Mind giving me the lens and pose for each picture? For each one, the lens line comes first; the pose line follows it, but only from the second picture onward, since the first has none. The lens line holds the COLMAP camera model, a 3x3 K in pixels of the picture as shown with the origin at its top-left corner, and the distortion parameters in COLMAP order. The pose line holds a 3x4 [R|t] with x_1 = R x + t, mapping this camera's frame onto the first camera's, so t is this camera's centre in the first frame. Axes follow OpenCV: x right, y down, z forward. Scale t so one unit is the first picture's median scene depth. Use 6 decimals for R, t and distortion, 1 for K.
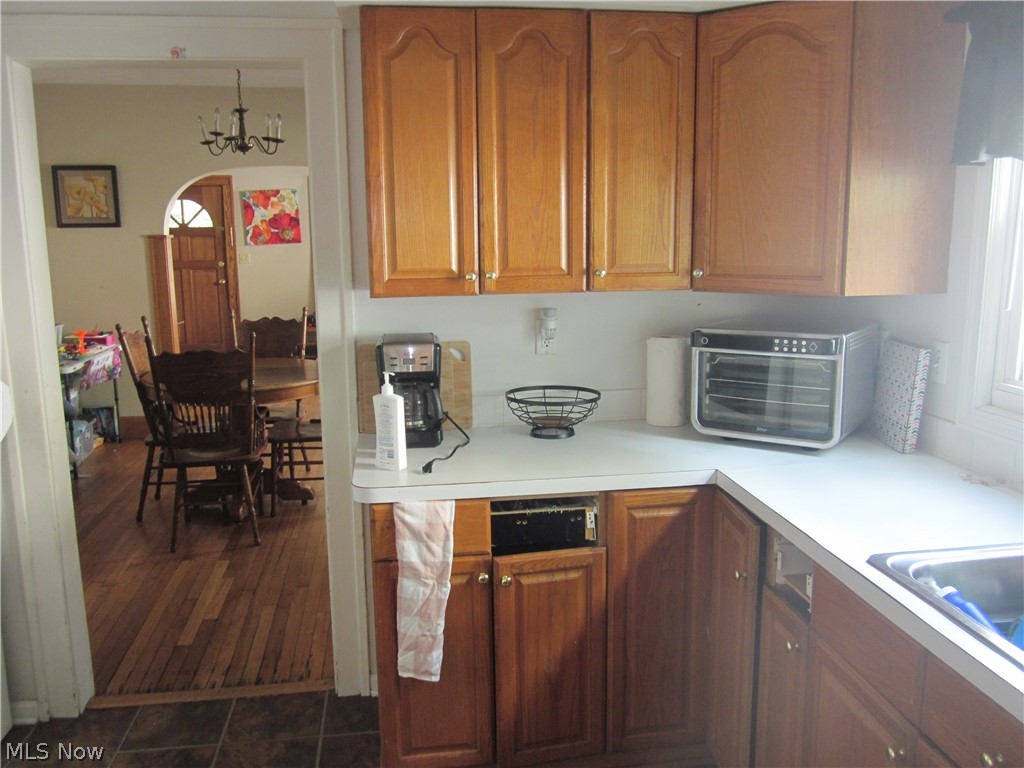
lens RADIAL K [[857.4, 0, 512.0], [0, 857.4, 382.5], [0, 0, 1]] dist [-0.040168, 0.017408]
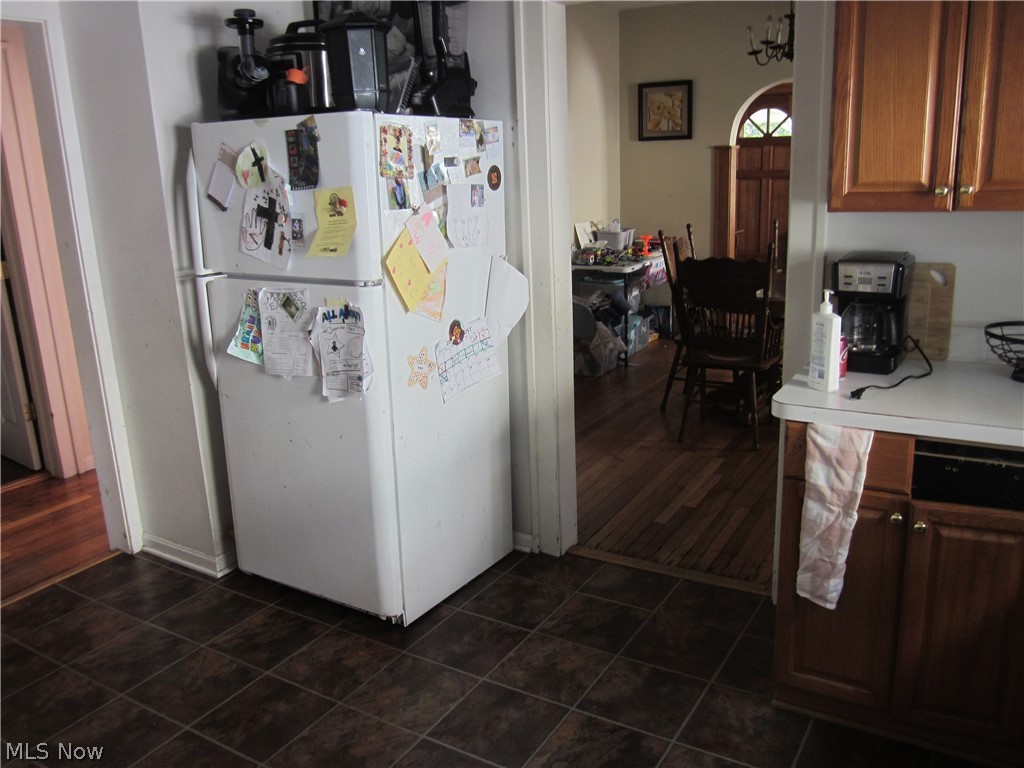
lens RADIAL K [[857.4, 0, 513.0], [0, 857.4, 384.2], [0, 0, 1]] dist [-0.040168, 0.017408]
pose [[0.776366, 0.142416, -0.613982, 0.153283], [-0.077000, 0.988272, 0.131871, -0.005424], [0.625562, -0.055104, 0.778226, 0.017906]]
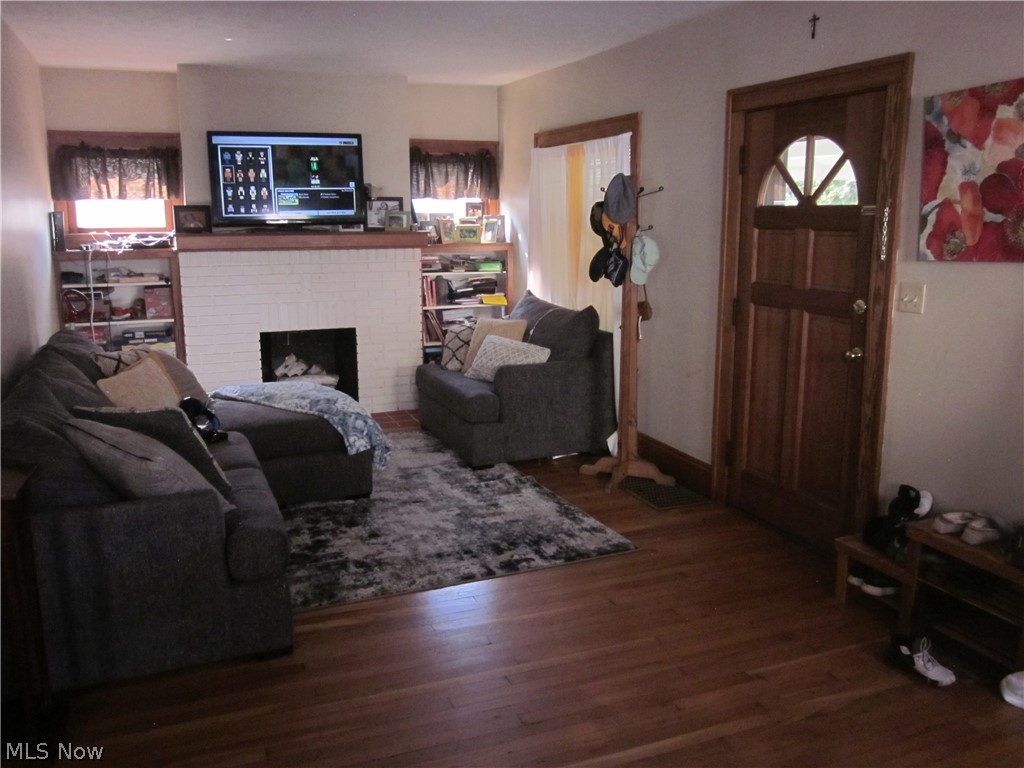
lens RADIAL K [[857.4, 0, 513.7], [0, 857.4, 382.4], [0, 0, 1]] dist [-0.040168, 0.017408]
pose [[0.254227, 0.192703, -0.947752, -0.085006], [-0.160363, 0.974783, 0.155184, -0.498435], [0.953757, 0.112532, 0.278718, 2.701454]]
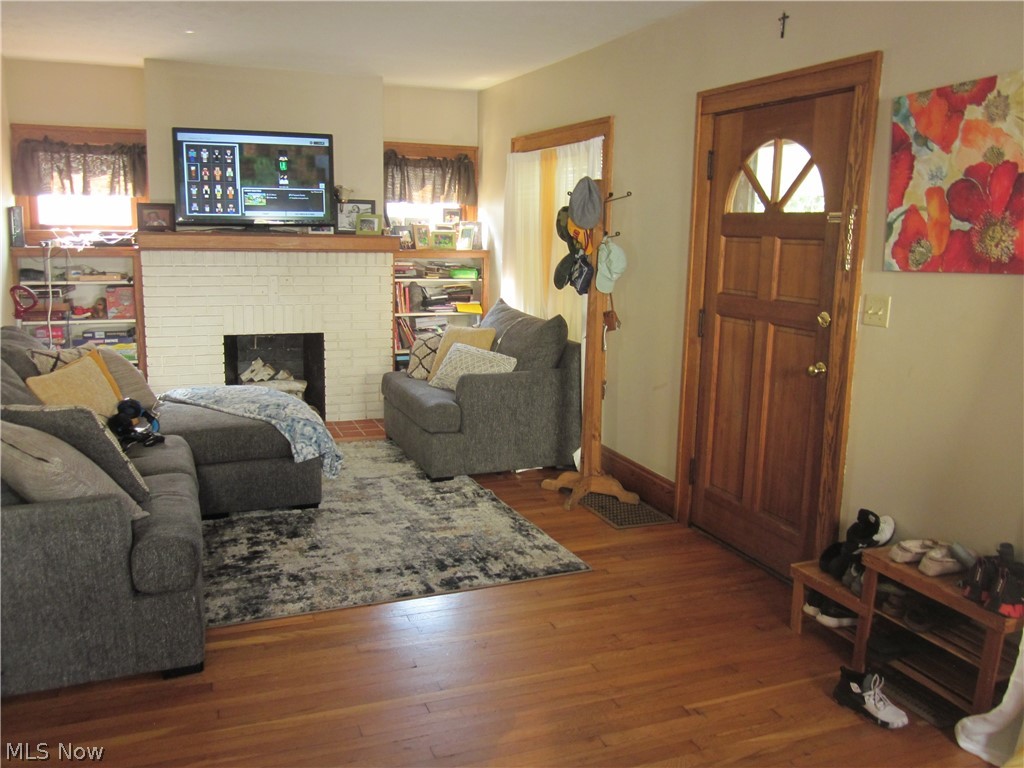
lens RADIAL K [[857.4, 0, 509.9], [0, 857.4, 383.6], [0, 0, 1]] dist [-0.040168, 0.017408]
pose [[0.241364, 0.185130, -0.952612, -0.124359], [-0.182566, 0.972769, 0.142790, -0.496602], [0.953107, 0.139451, 0.268590, 2.804585]]
